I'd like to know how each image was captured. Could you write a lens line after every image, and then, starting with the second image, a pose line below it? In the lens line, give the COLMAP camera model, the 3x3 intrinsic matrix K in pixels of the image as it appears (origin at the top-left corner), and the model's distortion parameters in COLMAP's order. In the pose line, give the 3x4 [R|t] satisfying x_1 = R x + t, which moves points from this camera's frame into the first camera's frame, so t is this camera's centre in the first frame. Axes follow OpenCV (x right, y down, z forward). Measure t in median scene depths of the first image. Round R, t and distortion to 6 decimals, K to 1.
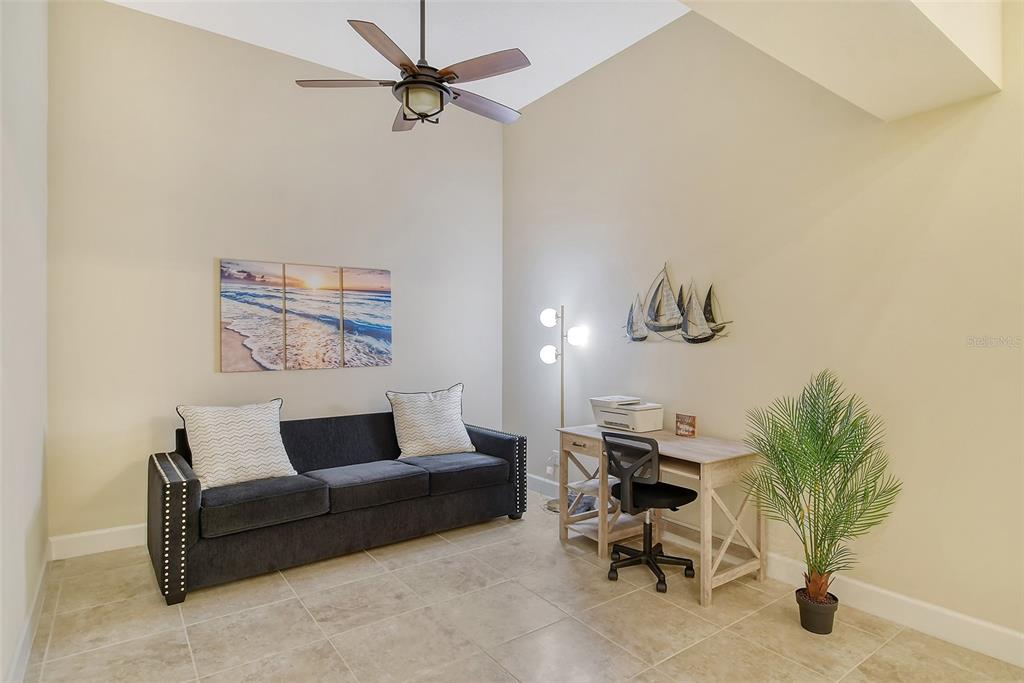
lens RADIAL K [[543.6, 0, 519.9], [0, 543.6, 339.5], [0, 0, 1]] dist [0.001316, -0.001563]
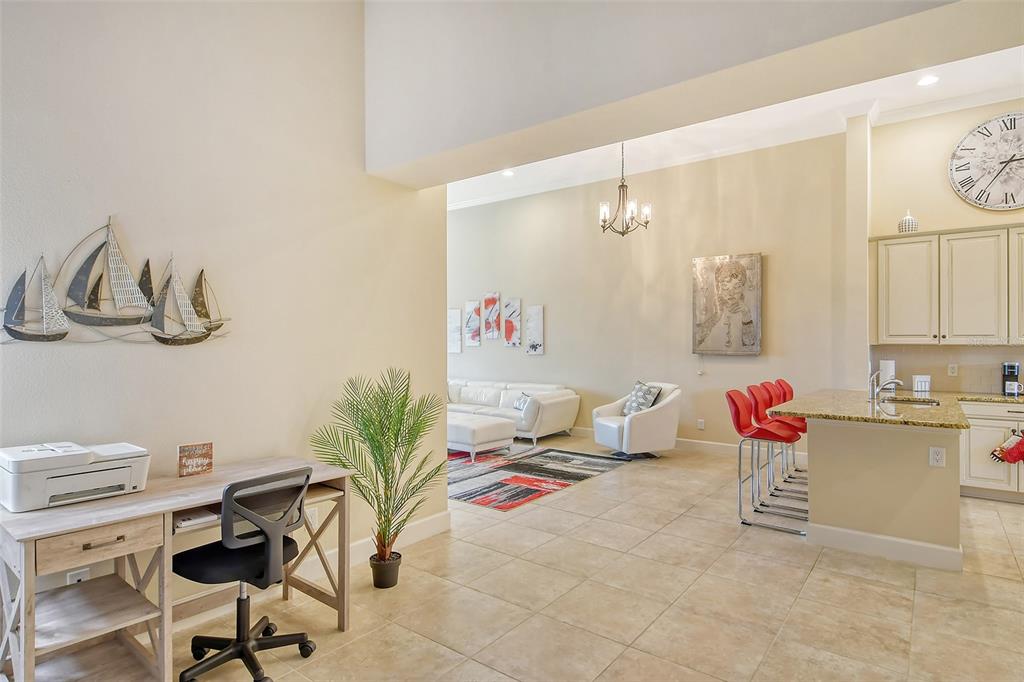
lens RADIAL K [[543.6, 0, 519.9], [0, 543.6, 339.0], [0, 0, 1]] dist [0.001316, -0.001563]
pose [[-0.288988, 0.008517, 0.957295, -0.492723], [-0.009325, 0.999888, -0.011710, 0.003230], [-0.957287, -0.012311, -0.288876, 0.770228]]
